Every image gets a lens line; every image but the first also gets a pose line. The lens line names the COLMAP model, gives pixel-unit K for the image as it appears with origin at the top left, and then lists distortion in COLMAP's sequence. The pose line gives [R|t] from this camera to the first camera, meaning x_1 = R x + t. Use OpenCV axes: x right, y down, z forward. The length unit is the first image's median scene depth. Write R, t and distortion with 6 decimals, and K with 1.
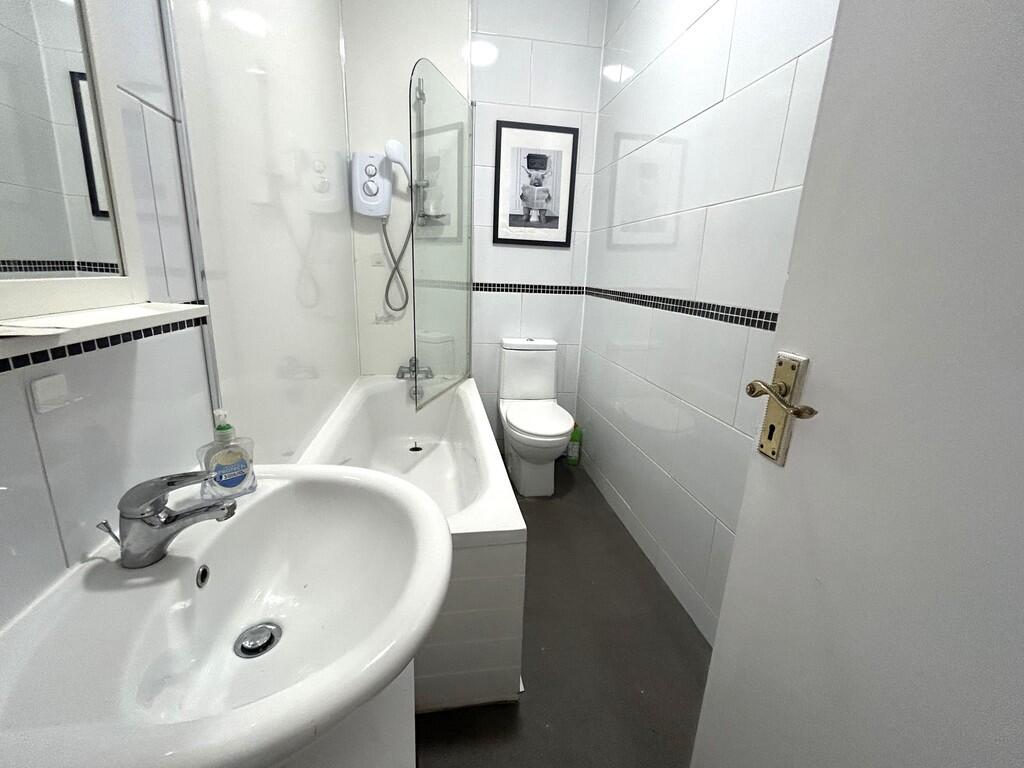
lens RADIAL K [[435.4, 0, 512.0], [0, 435.4, 384.0], [0, 0, 1]] dist [0.000075, -0.000004]
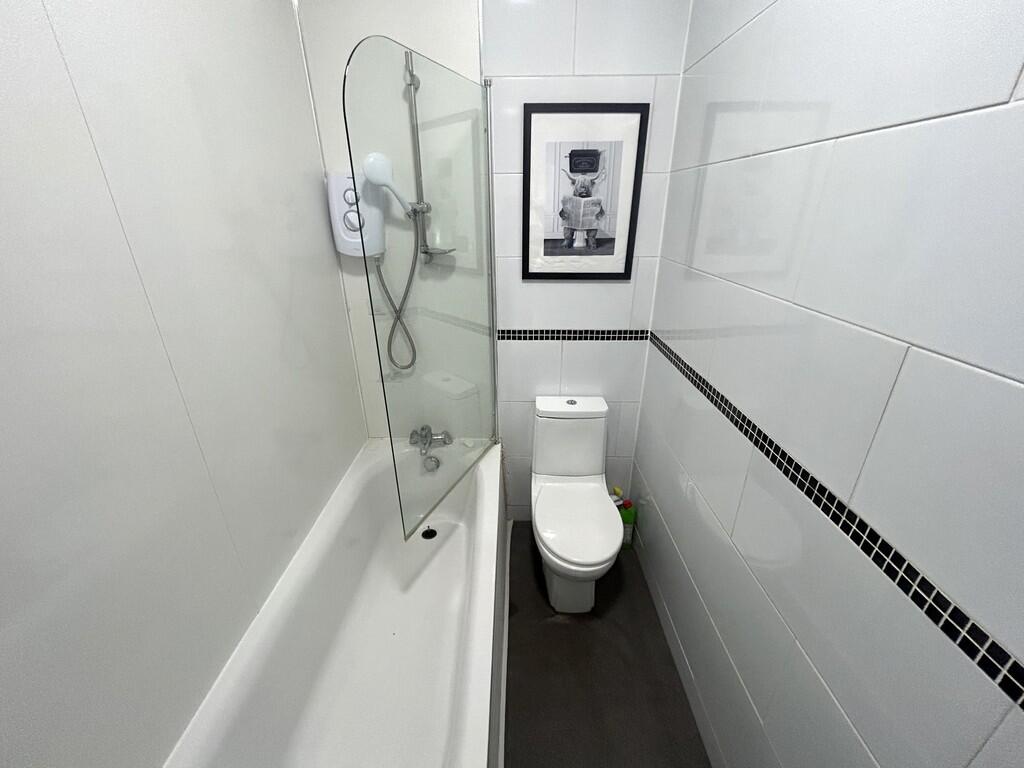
lens RADIAL K [[410.7, 0, 512.0], [0, 410.7, 384.0], [0, 0, 1]] dist [-0.001252, -0.000125]
pose [[0.985347, 0.025973, -0.168574, 0.062262], [-0.000969, 0.989174, 0.146742, -0.252224], [0.170560, -0.144429, 0.974705, 0.292493]]
